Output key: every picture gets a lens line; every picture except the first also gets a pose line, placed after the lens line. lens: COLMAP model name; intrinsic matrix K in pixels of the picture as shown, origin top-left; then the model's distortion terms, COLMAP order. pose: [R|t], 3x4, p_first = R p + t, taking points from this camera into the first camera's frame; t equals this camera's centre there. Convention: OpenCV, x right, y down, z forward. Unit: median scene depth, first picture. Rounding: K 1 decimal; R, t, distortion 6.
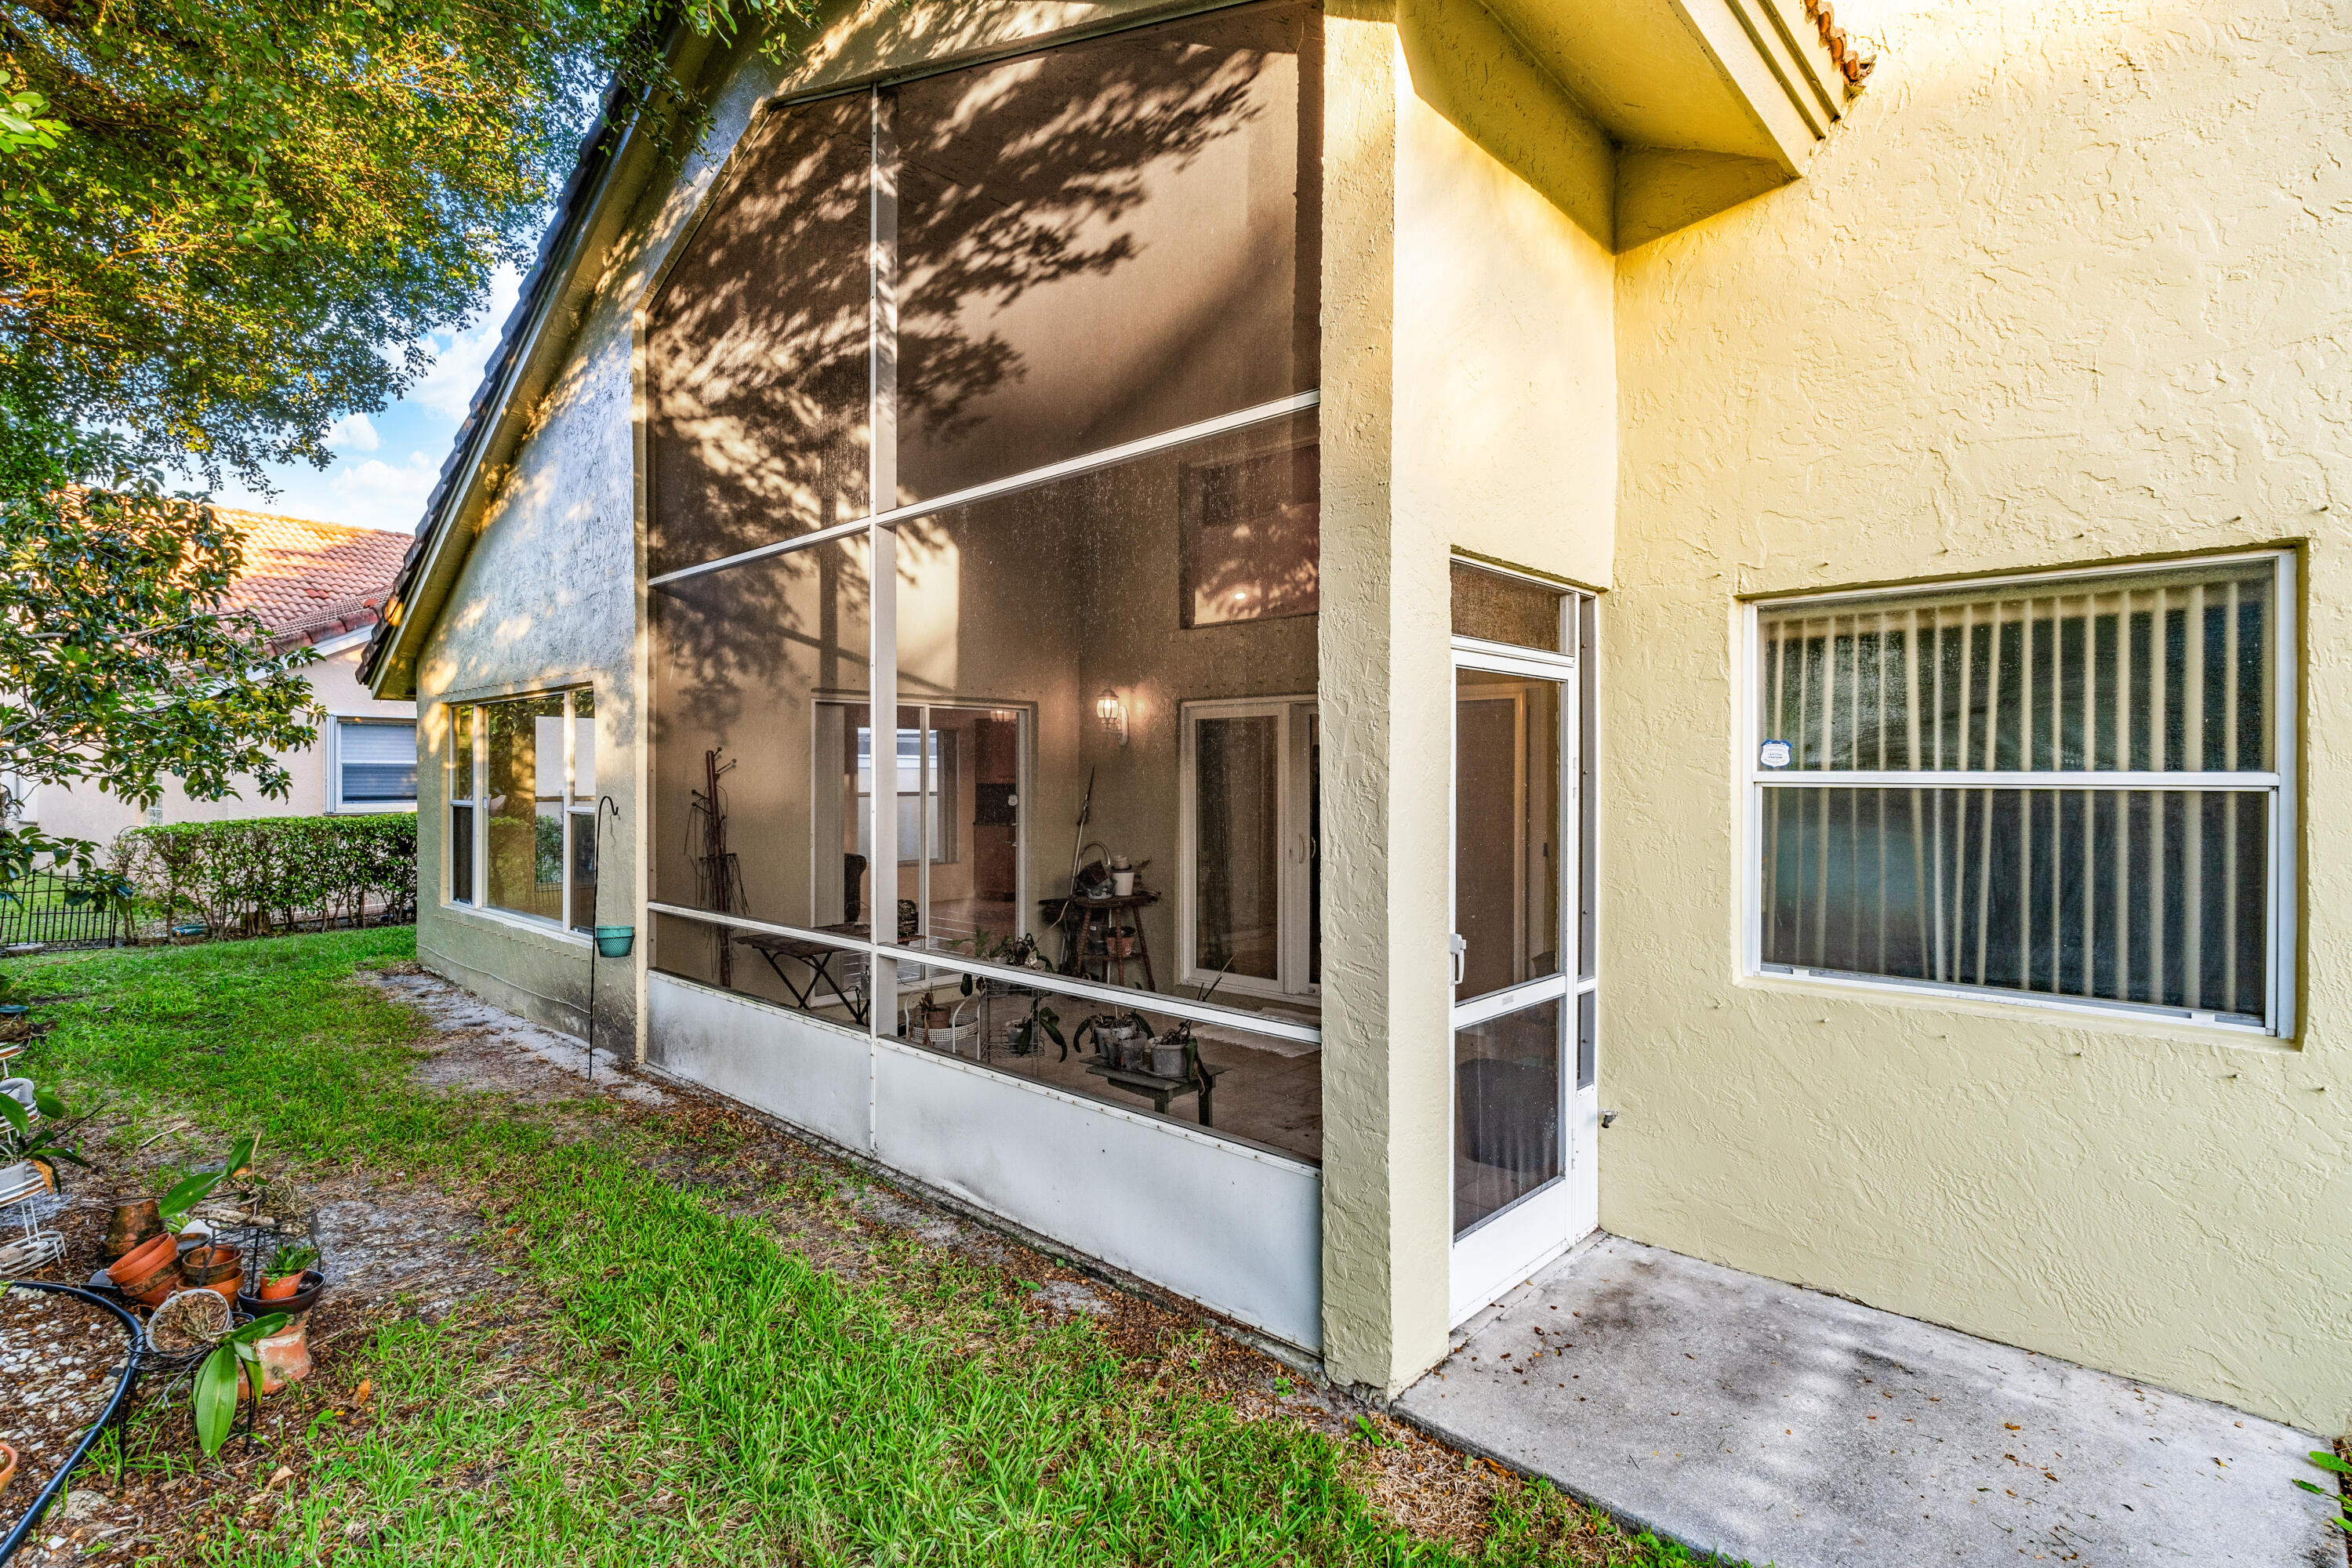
lens RADIAL K [[1141.0, 0, 1169.1], [0, 1141.0, 769.4], [0, 0, 1]] dist [-0.000458, -0.000175]
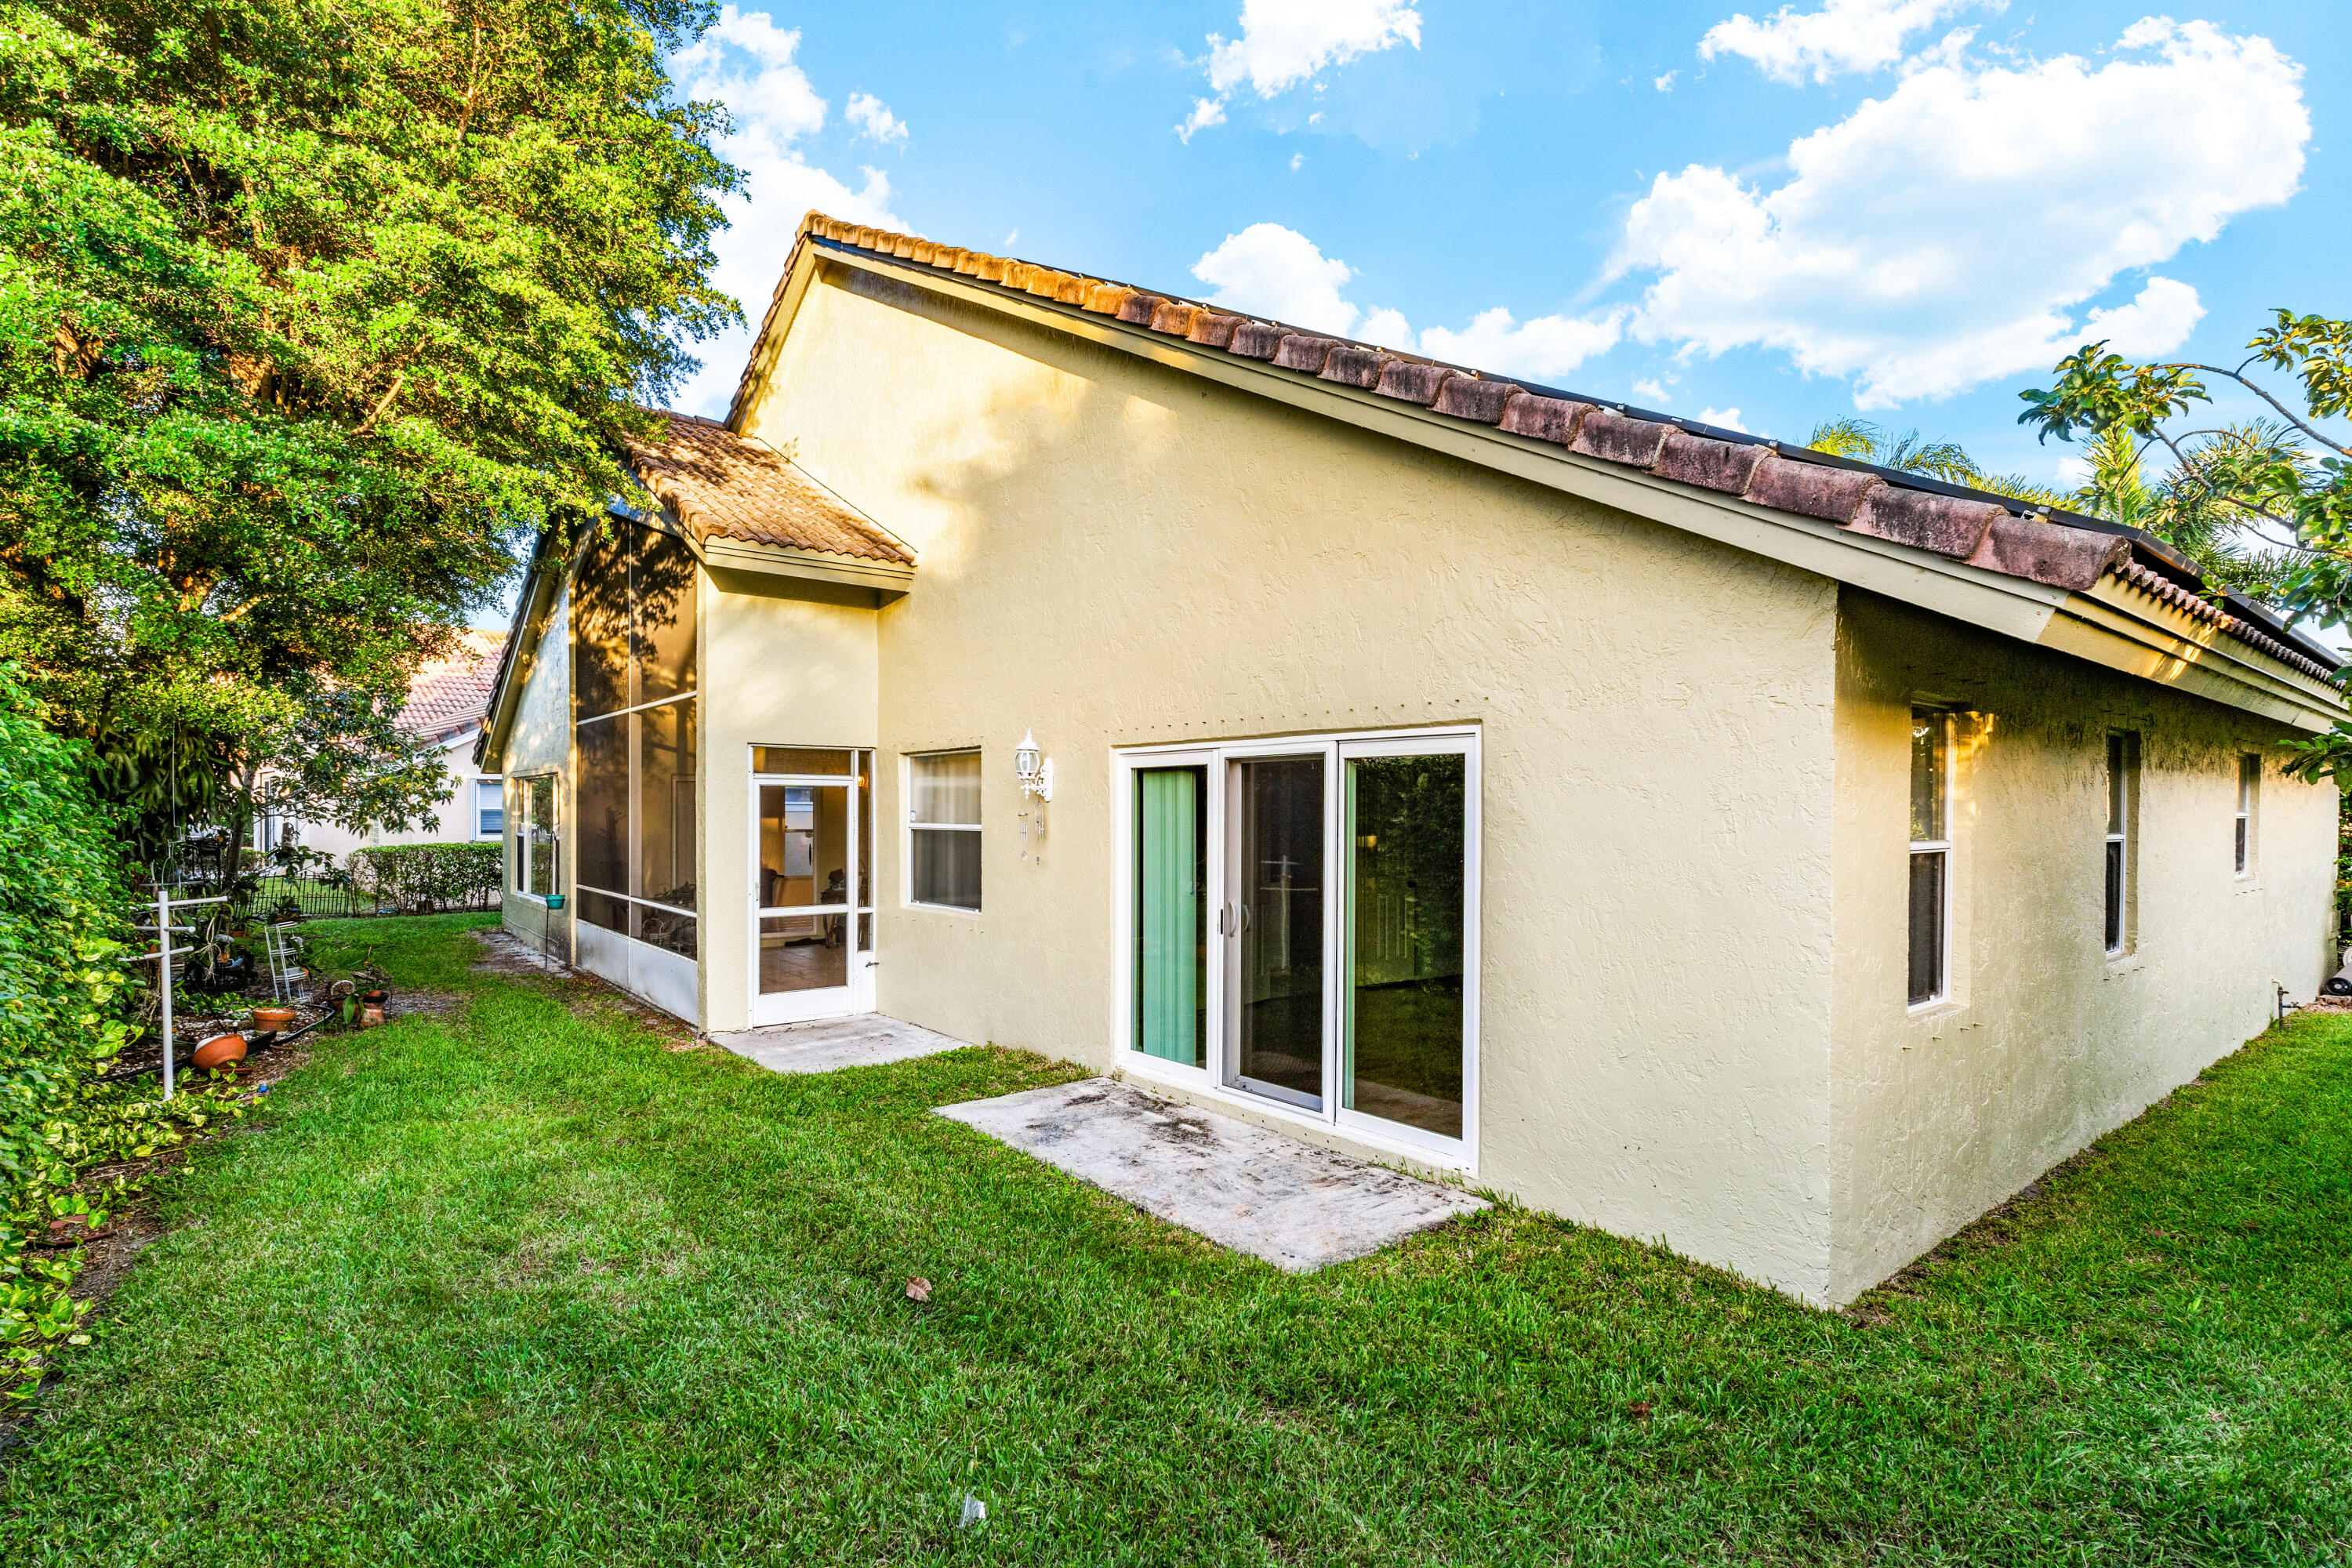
lens RADIAL K [[1145.6, 0, 1172.5], [0, 1145.6, 819.6], [0, 0, 1]] dist [-0.000918, -0.000183]
pose [[0.990520, 0.003966, -0.137314, 0.628512], [-0.002667, 0.999950, 0.009642, -0.014115], [0.137345, -0.009185, 0.990481, -0.621268]]
